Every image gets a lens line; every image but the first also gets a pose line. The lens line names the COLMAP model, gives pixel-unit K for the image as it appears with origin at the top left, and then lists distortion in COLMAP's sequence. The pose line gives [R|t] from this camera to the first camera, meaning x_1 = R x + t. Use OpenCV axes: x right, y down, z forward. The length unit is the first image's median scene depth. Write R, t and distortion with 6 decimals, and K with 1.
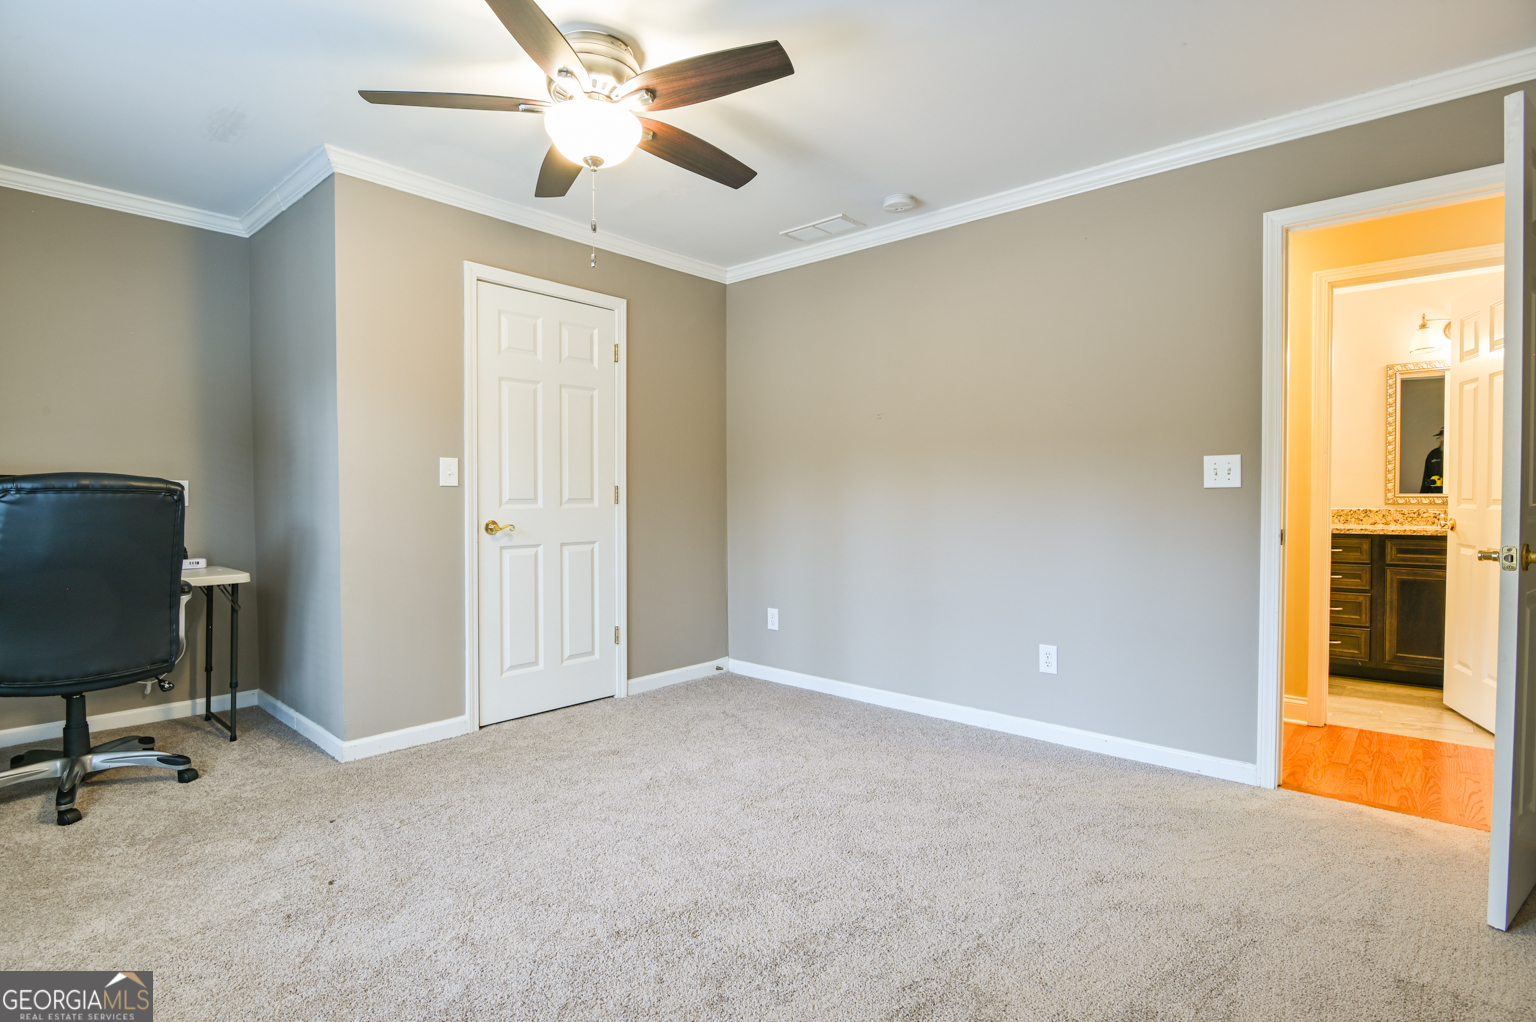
lens RADIAL K [[750.8, 0, 774.1], [0, 750.8, 511.1], [0, 0, 1]] dist [-0.022497, -0.000231]
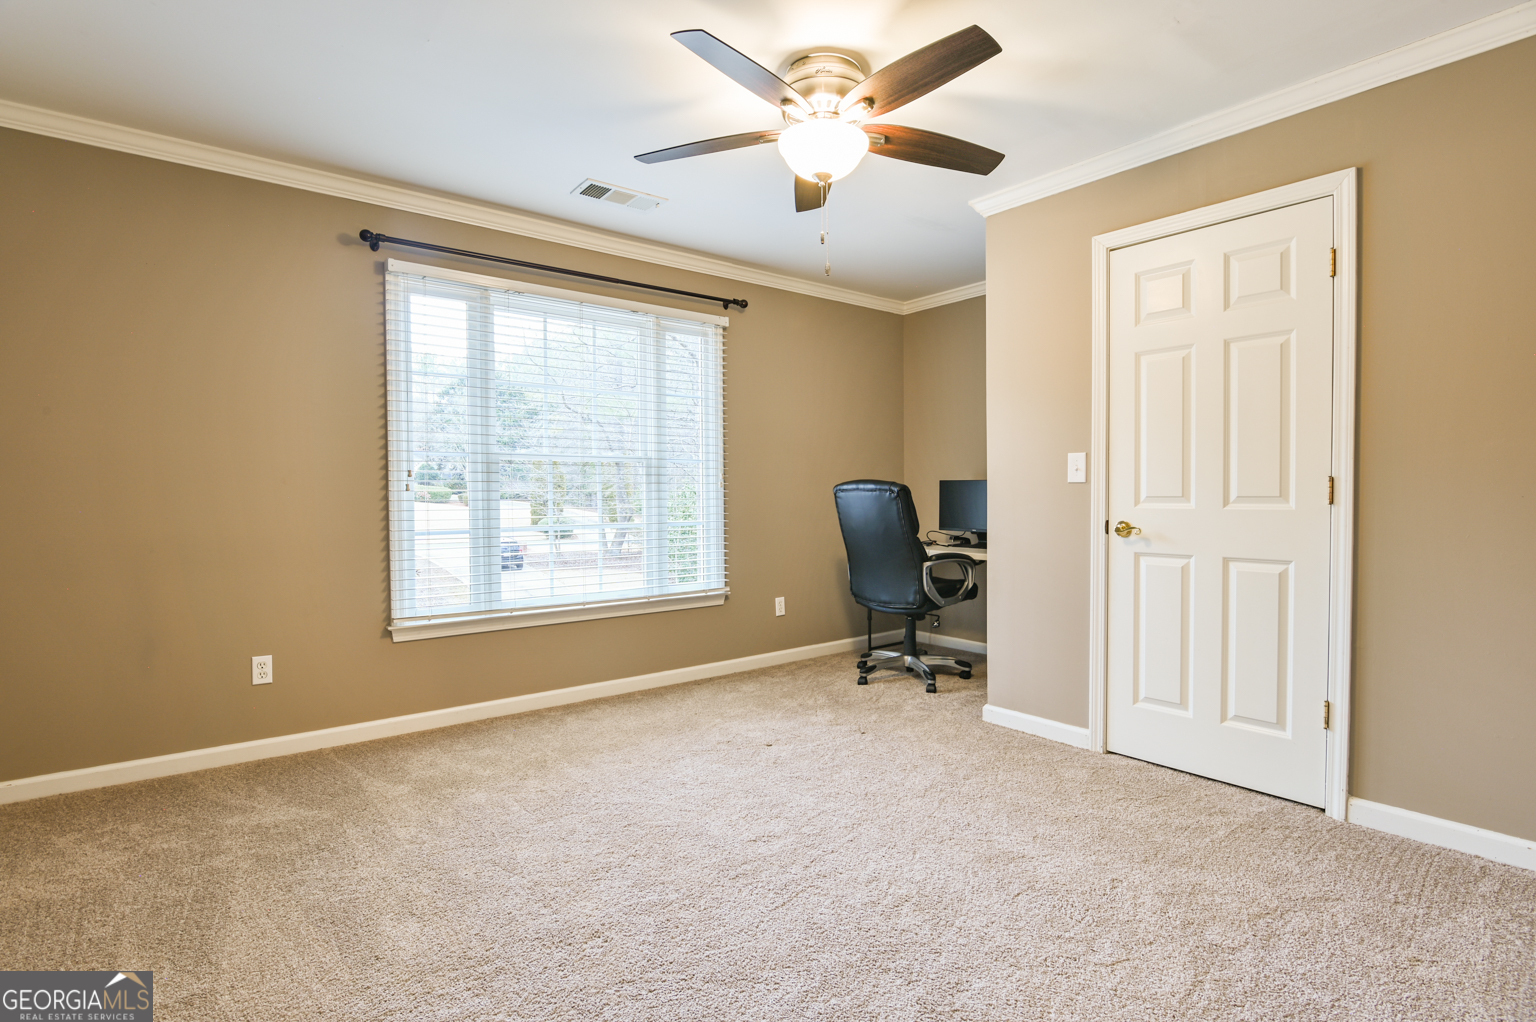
lens RADIAL K [[750.8, 0, 774.1], [0, 750.8, 511.1], [0, 0, 1]] dist [-0.022497, -0.000231]
pose [[-0.164503, 0.022084, -0.986129, 0.544489], [-0.017941, 0.999517, 0.025377, -0.013670], [0.986213, 0.021867, -0.164027, 0.742624]]
